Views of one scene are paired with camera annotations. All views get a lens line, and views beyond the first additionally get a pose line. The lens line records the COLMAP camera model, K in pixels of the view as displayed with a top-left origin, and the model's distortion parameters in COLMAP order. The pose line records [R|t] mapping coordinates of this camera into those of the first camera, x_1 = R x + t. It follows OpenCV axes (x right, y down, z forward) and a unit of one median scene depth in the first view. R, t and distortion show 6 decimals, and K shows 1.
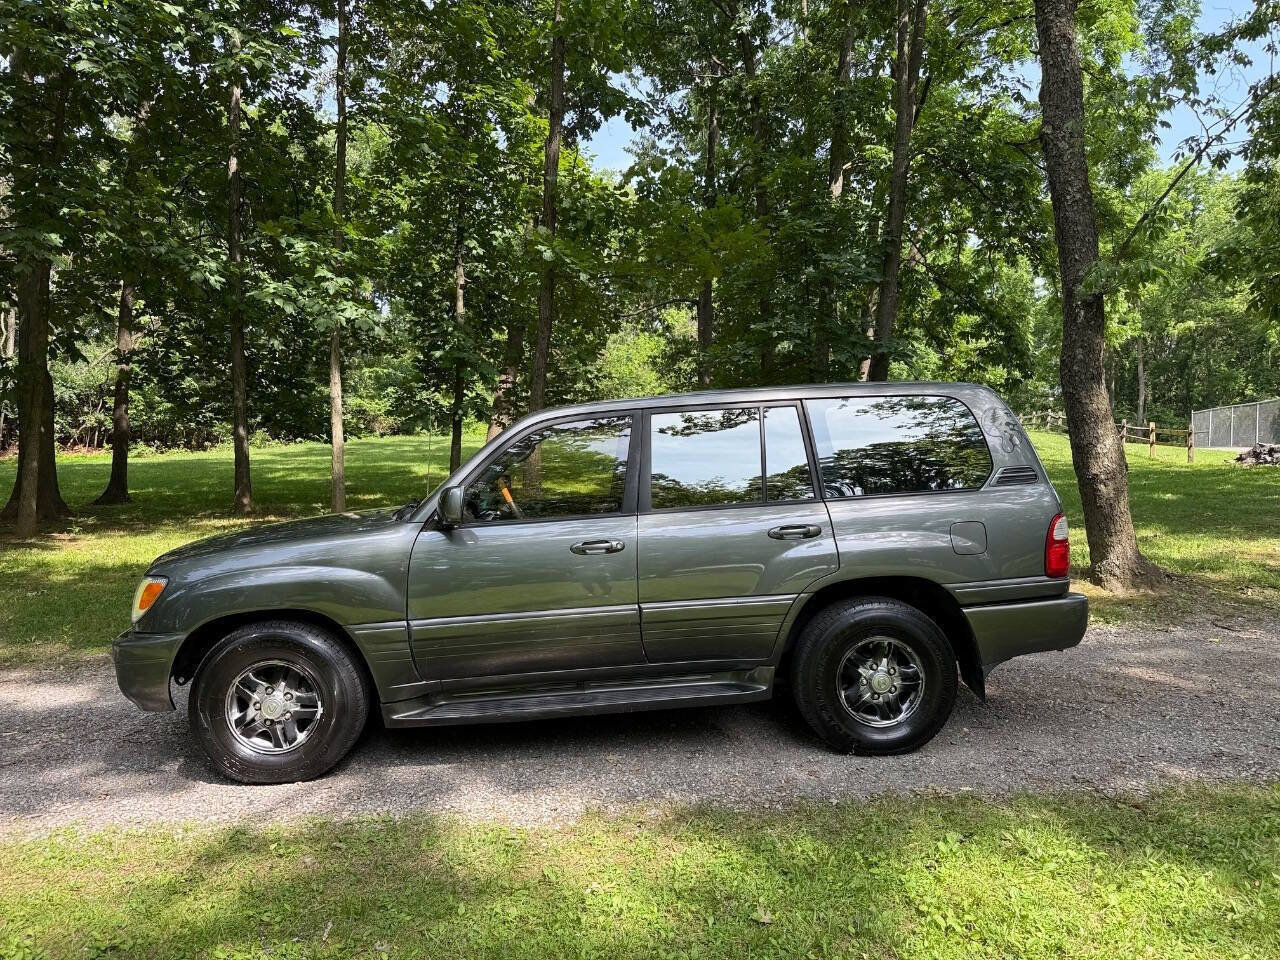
lens RADIAL K [[923.4, 0, 643.5], [0, 923.4, 473.9], [0, 0, 1]] dist [0.040602, -0.054193]
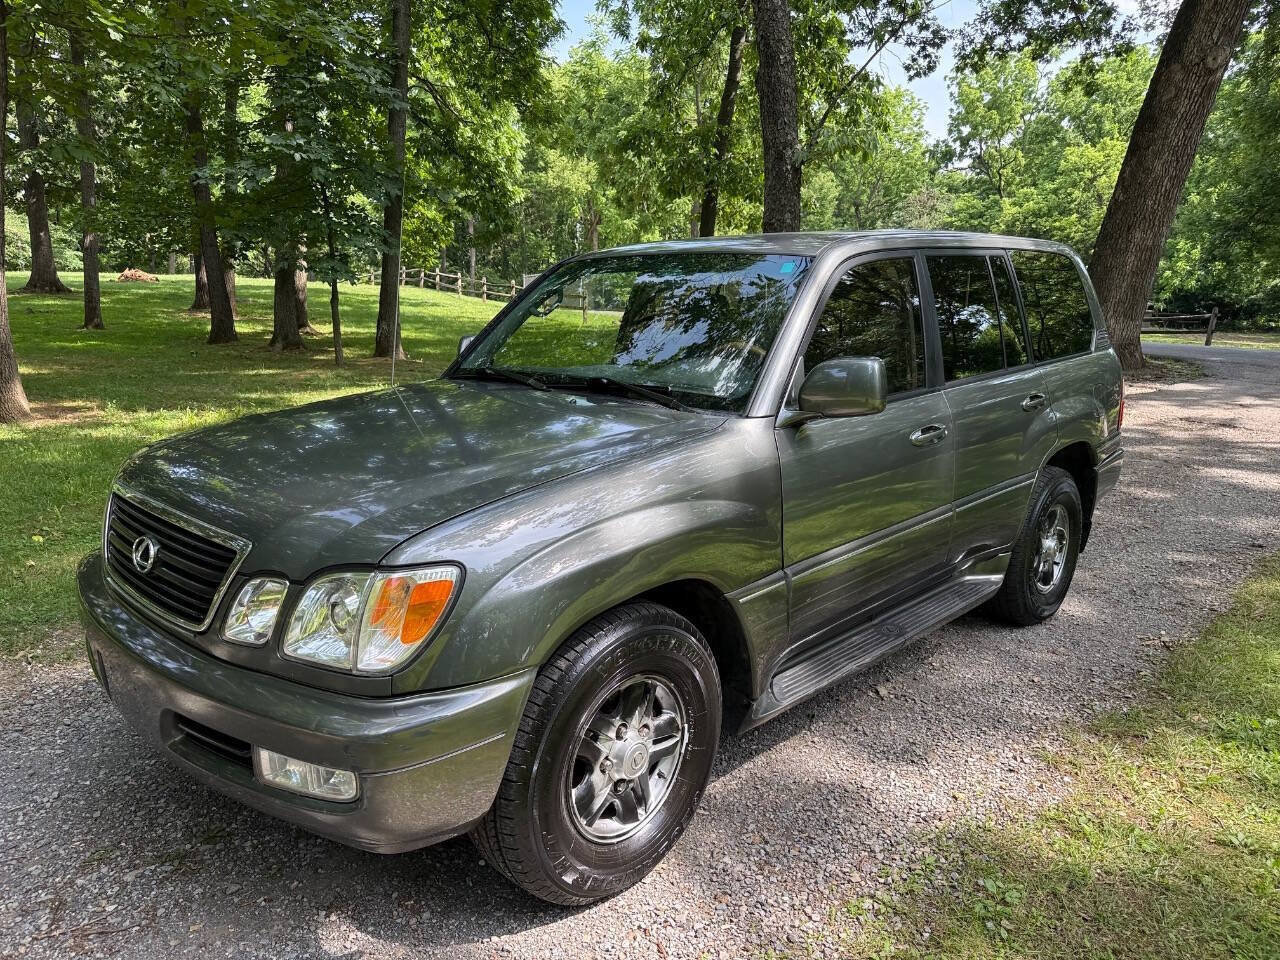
lens RADIAL K [[922.5, 0, 655.9], [0, 922.5, 485.0], [0, 0, 1]] dist [0.053387, -0.085422]
pose [[0.728099, -0.105762, 0.677263, -0.302078], [-0.008012, 0.986645, 0.162689, -0.000514], [-0.685425, -0.123880, 0.717528, 0.246910]]
